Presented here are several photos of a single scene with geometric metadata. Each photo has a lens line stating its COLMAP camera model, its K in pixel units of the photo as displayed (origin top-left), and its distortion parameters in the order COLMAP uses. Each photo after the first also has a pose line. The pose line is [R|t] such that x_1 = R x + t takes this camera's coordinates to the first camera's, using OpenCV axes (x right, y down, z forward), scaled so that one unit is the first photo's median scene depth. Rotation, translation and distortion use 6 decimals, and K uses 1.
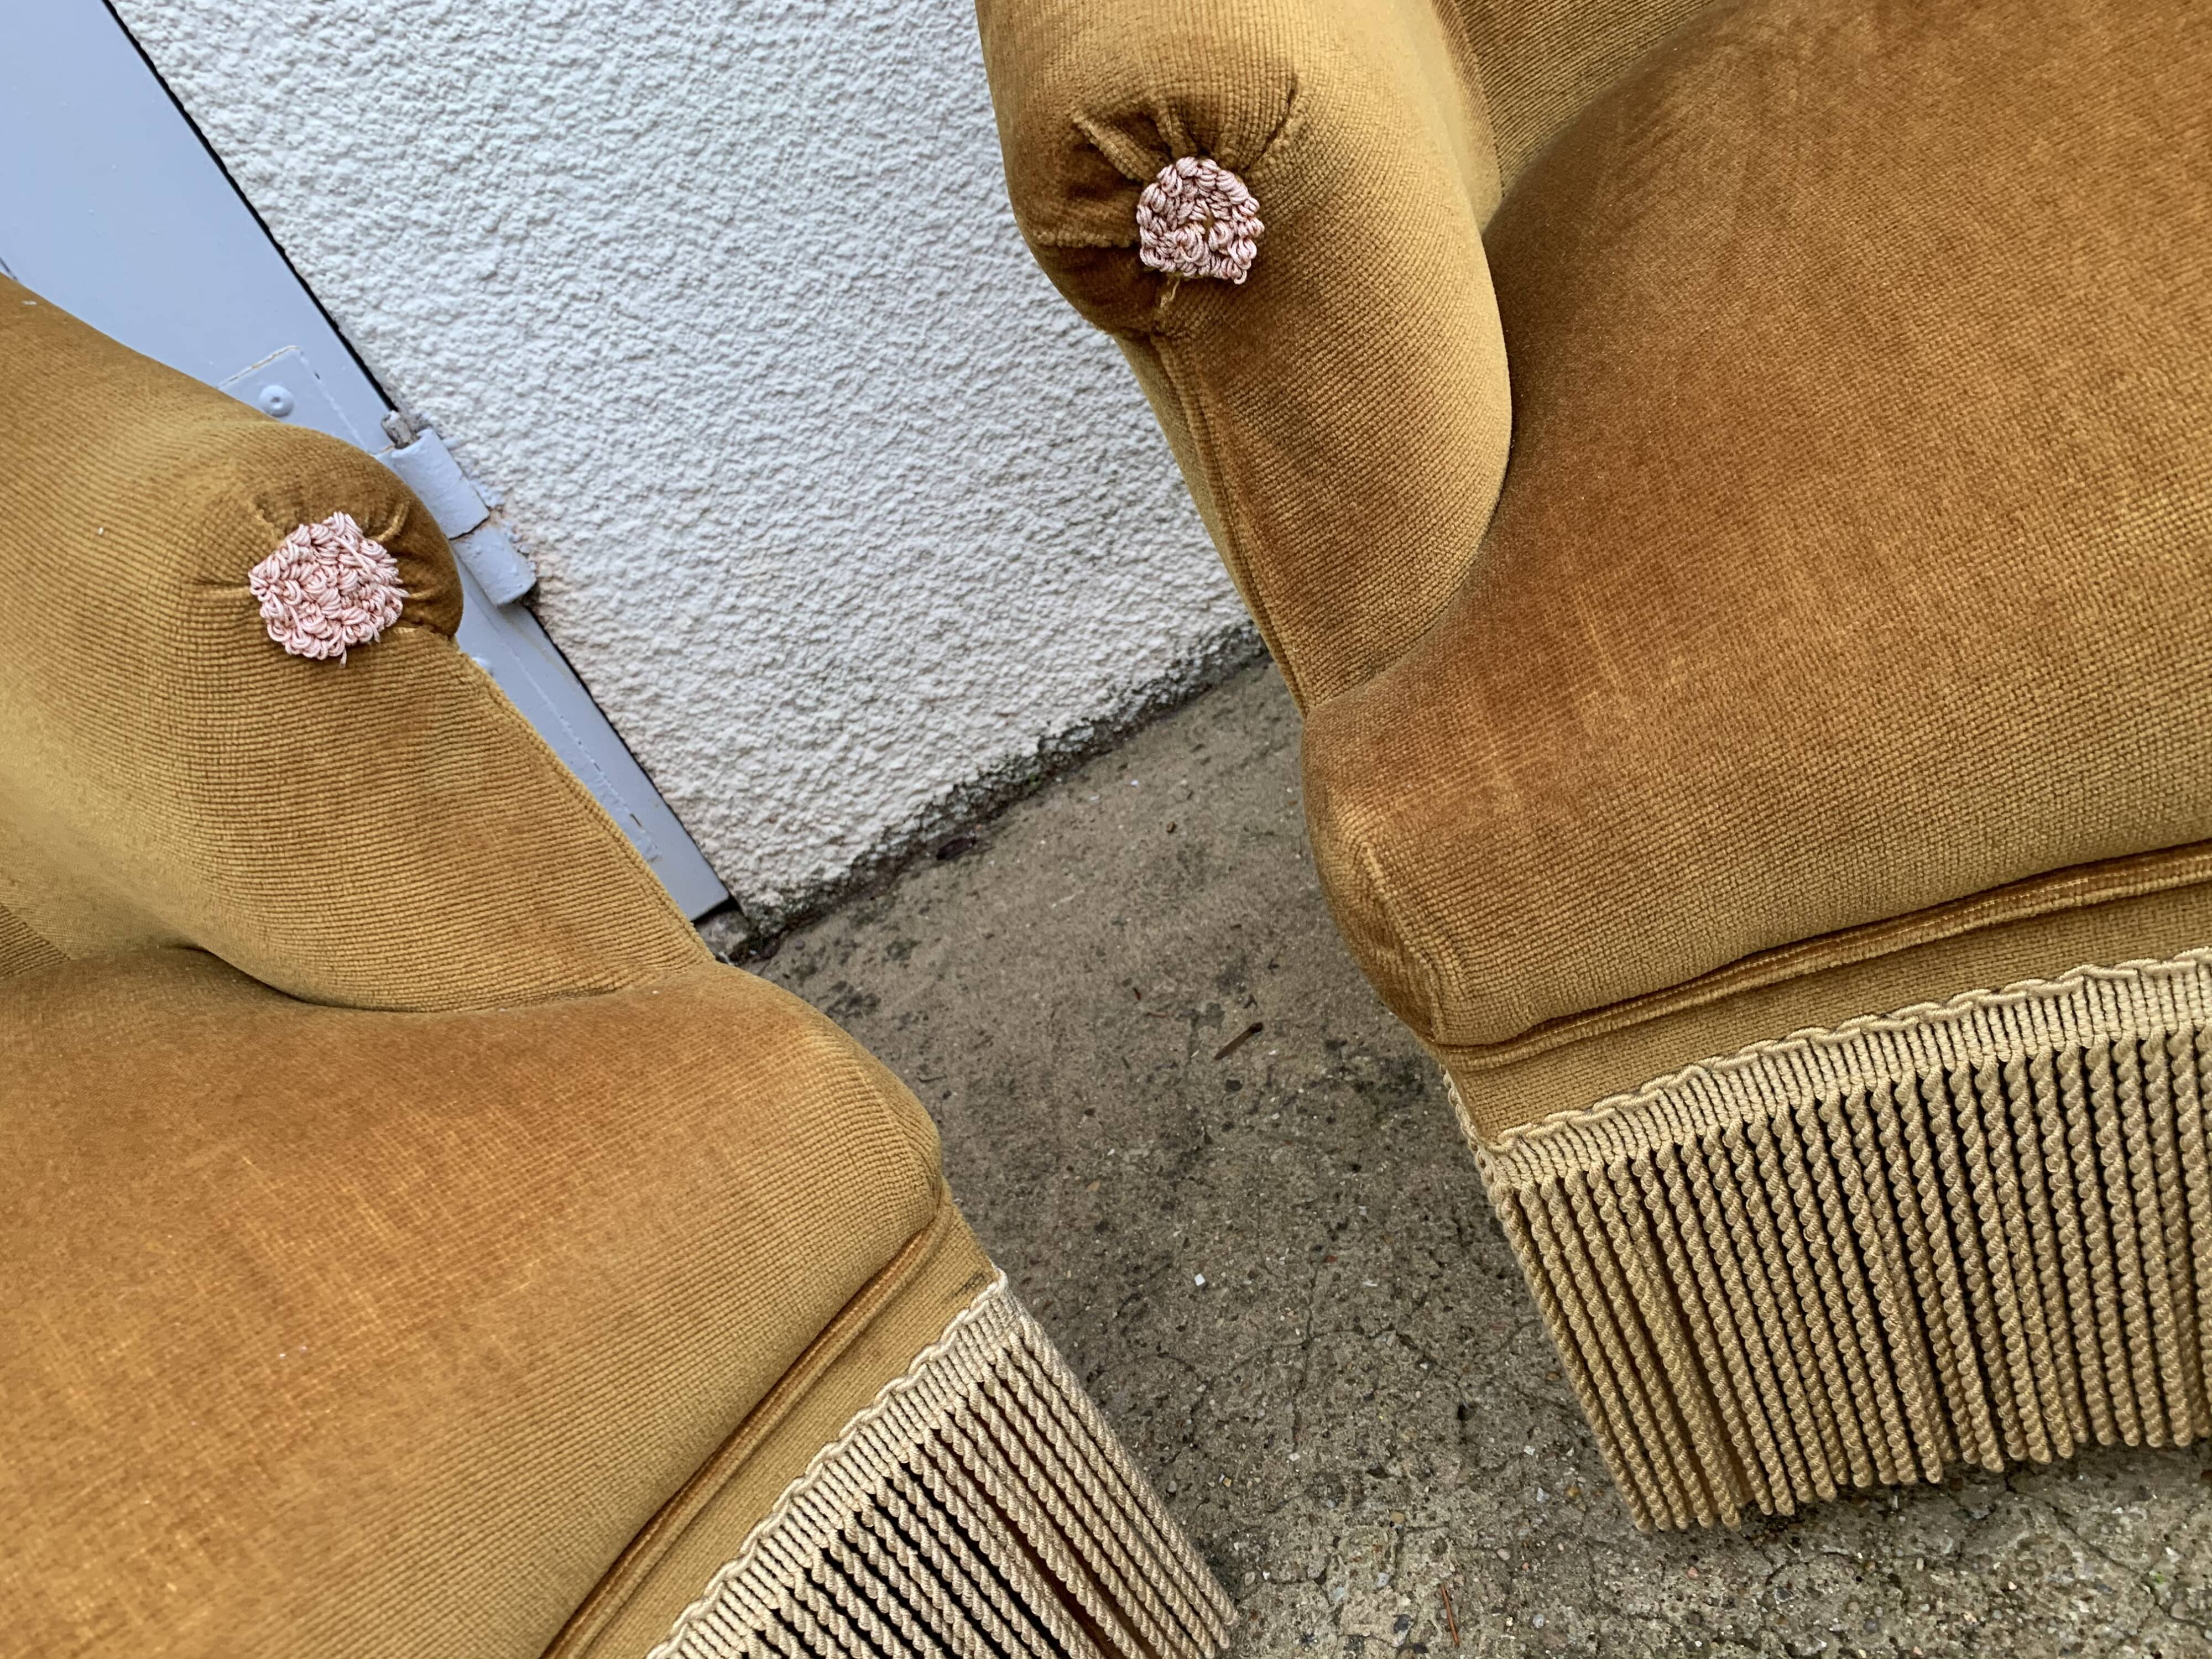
lens RADIAL K [[1707.6, 0, 1089.4], [0, 1707.6, 820.2], [0, 0, 1]] dist [0.021677, -0.032298]
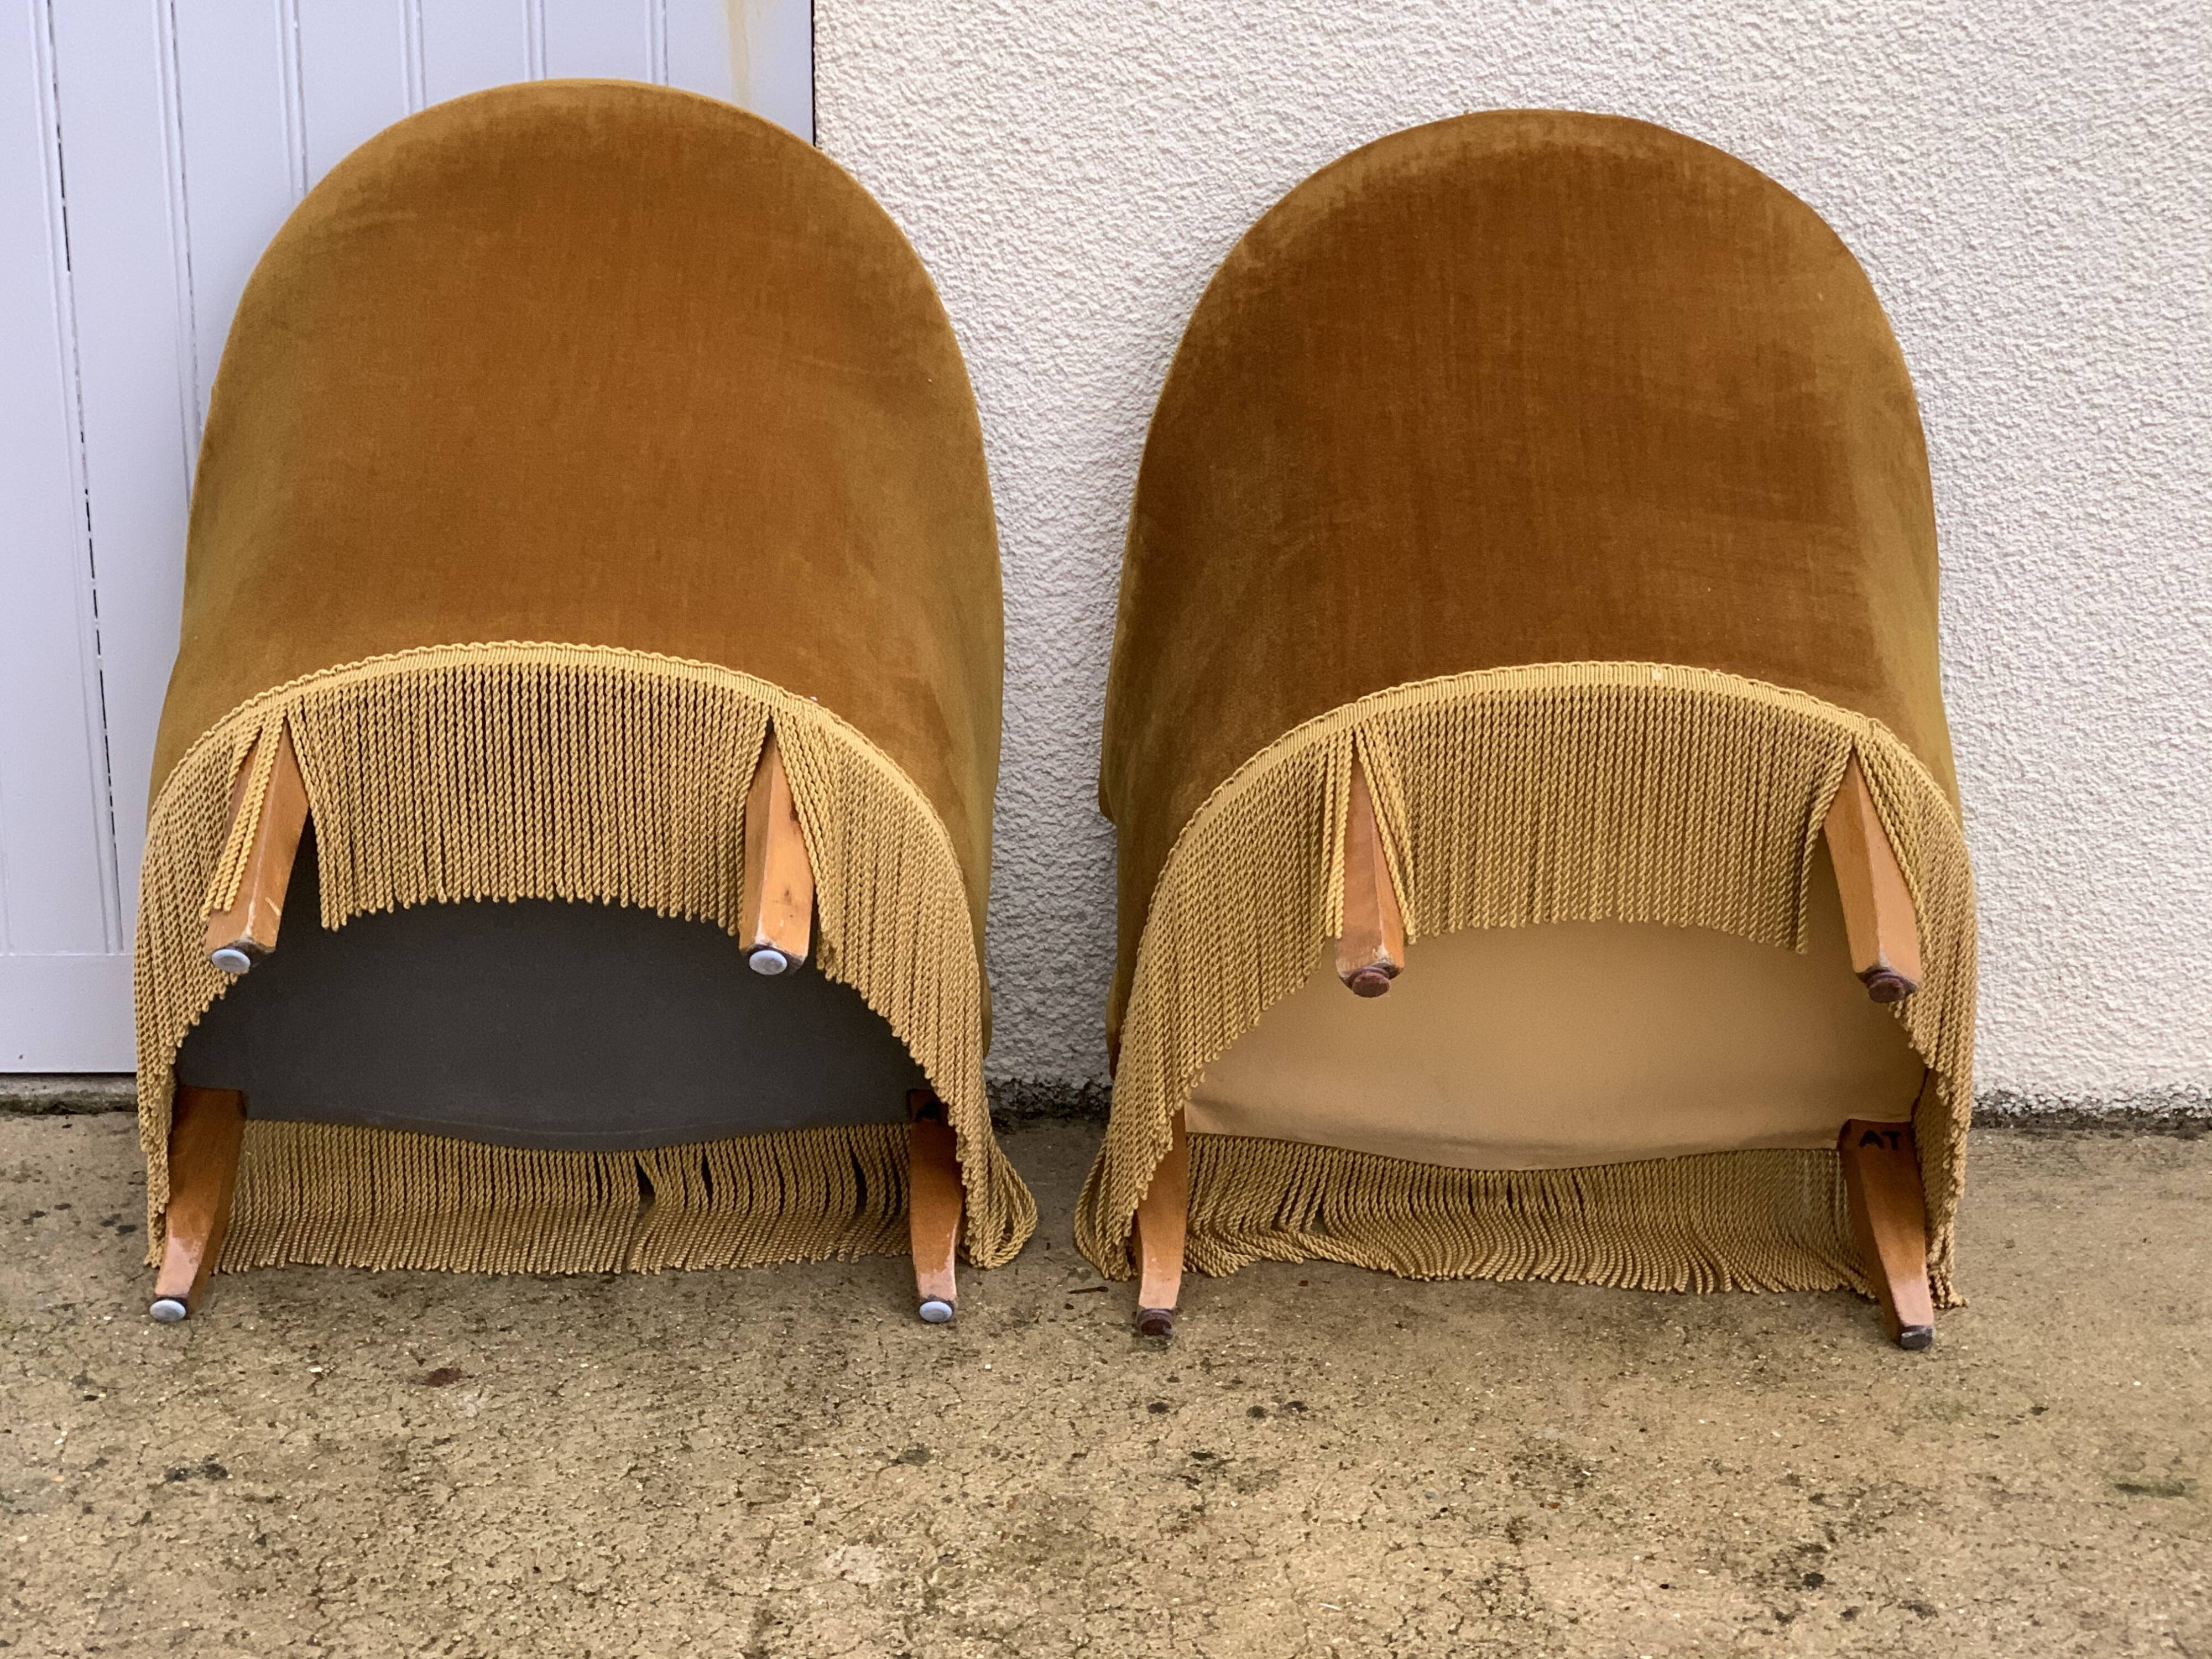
lens RADIAL K [[3418.7, 0, 1061.2], [0, 3418.7, 778.5], [0, 0, 1]] dist [0.076699, 0.000000]
pose [[0.860414, 0.485815, -0.153857, 0.271955], [-0.507433, 0.844566, -0.170939, 0.240183], [0.046897, 0.225150, 0.973195, -1.783640]]
